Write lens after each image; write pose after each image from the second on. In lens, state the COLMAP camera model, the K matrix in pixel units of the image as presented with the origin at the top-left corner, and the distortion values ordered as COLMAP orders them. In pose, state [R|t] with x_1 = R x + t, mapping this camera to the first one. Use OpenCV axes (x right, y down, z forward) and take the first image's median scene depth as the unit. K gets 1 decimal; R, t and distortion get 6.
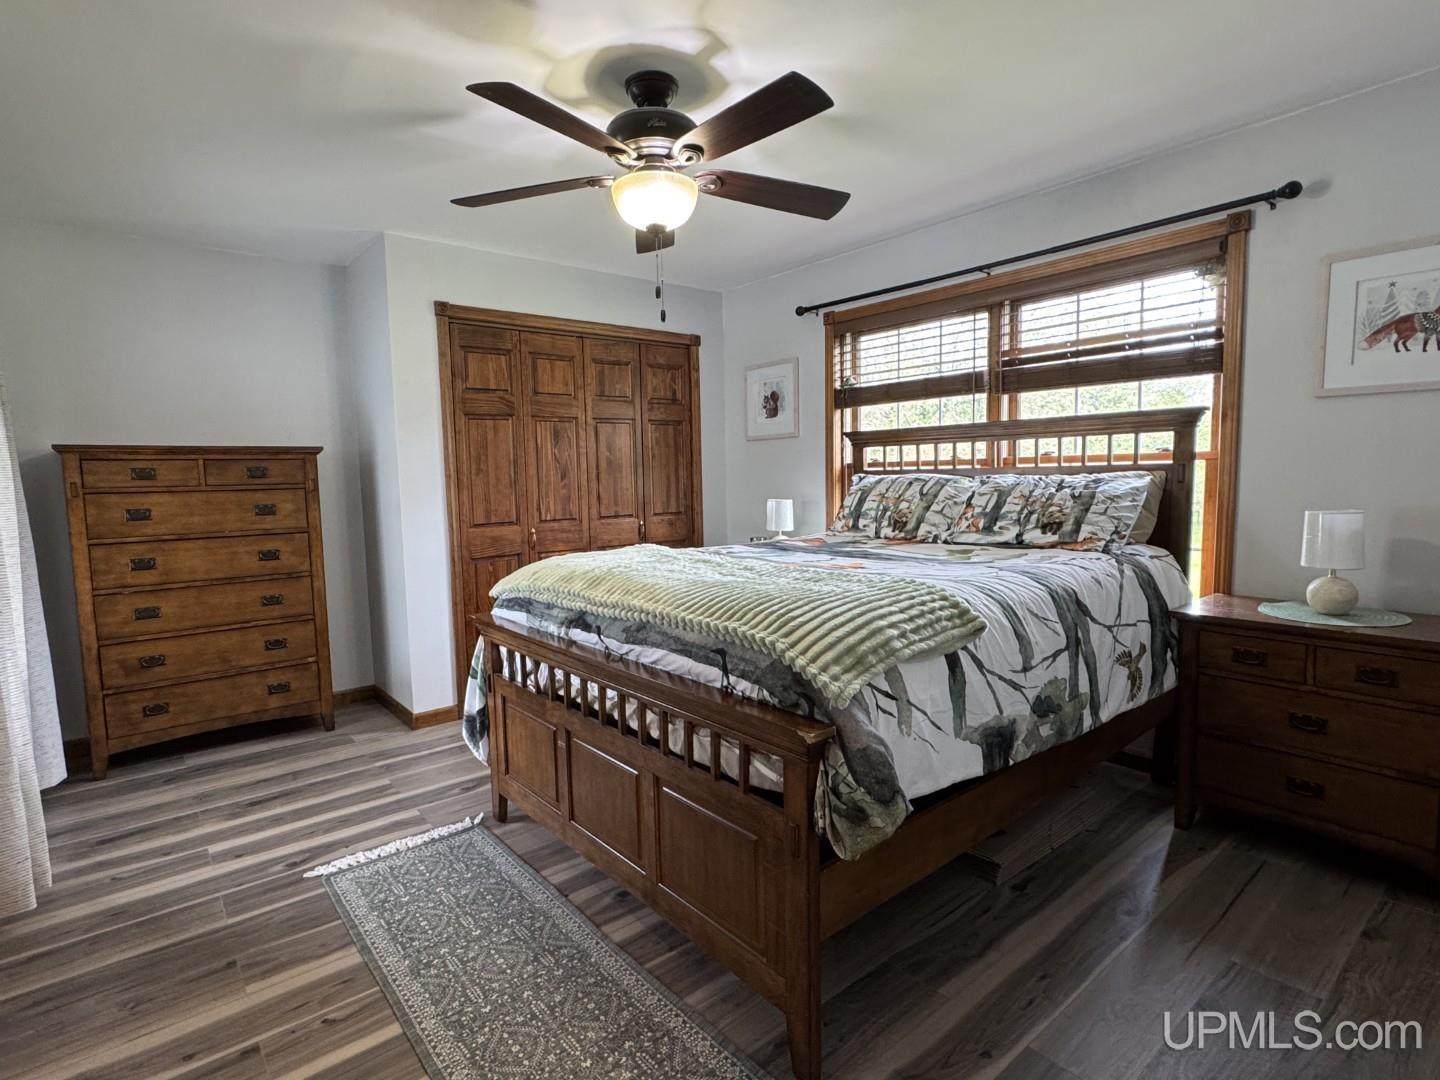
lens RADIAL K [[738.6, 0, 711.2], [0, 738.6, 545.6], [0, 0, 1]] dist [-0.002229, 0.000366]
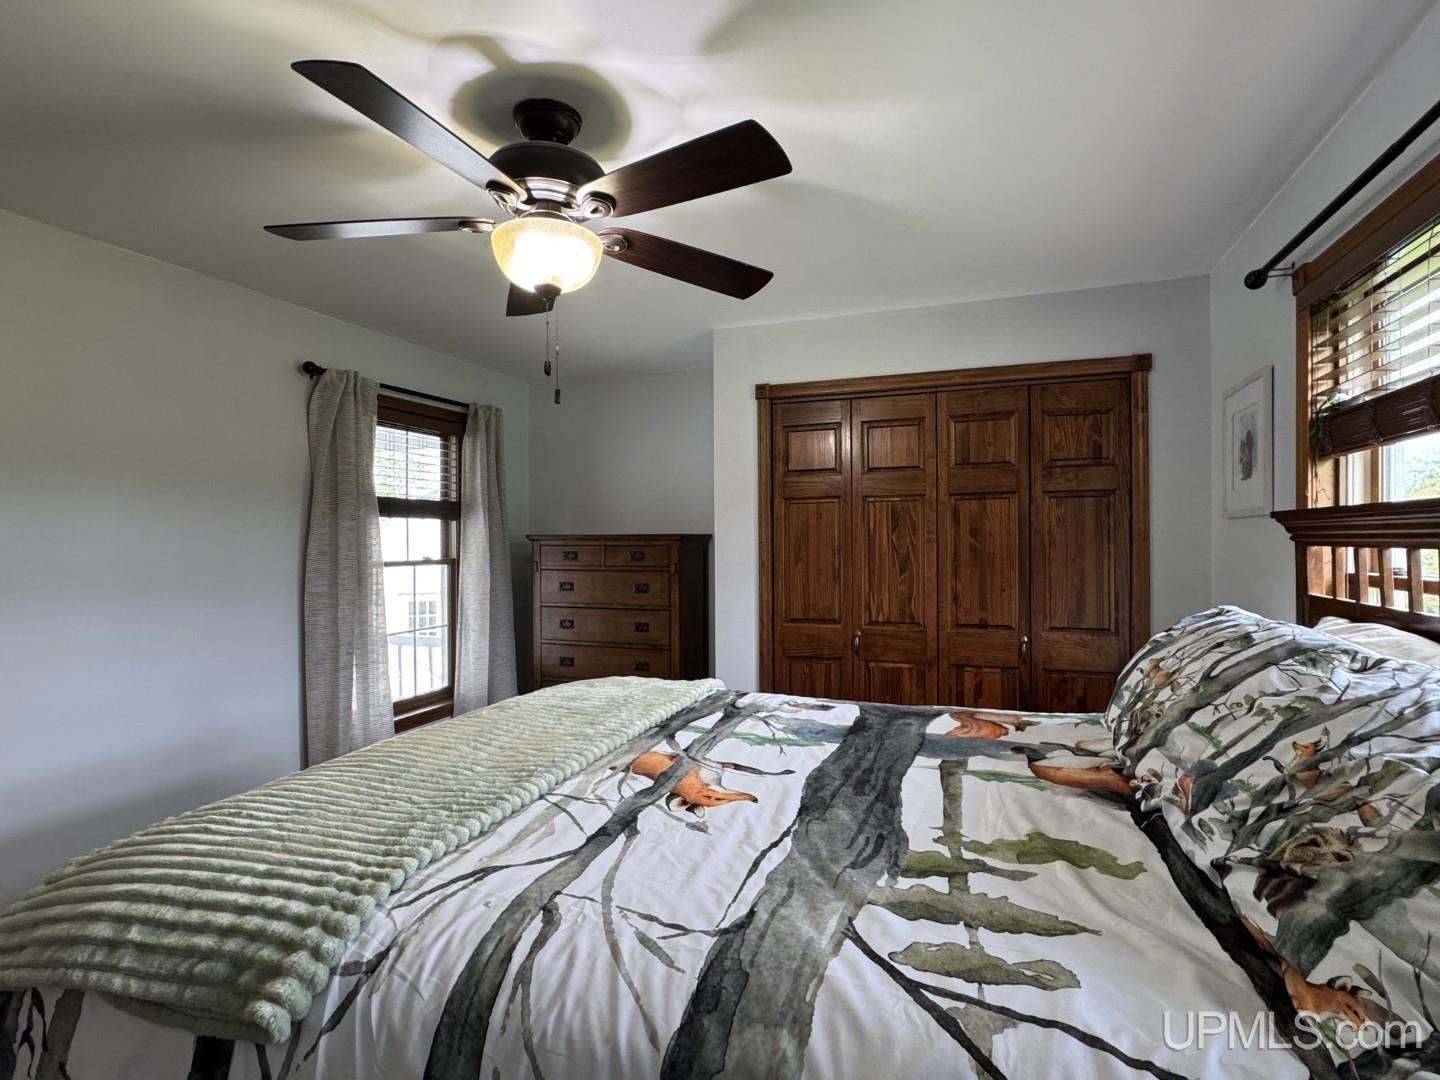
lens RADIAL K [[738.6, 0, 717.1], [0, 738.6, 540.5], [0, 0, 1]] dist [-0.002229, 0.000366]
pose [[0.515825, 0.019982, -0.856461, 0.382385], [-0.086353, 0.995849, -0.028774, -0.084919], [0.852331, 0.088800, 0.515410, 0.420637]]
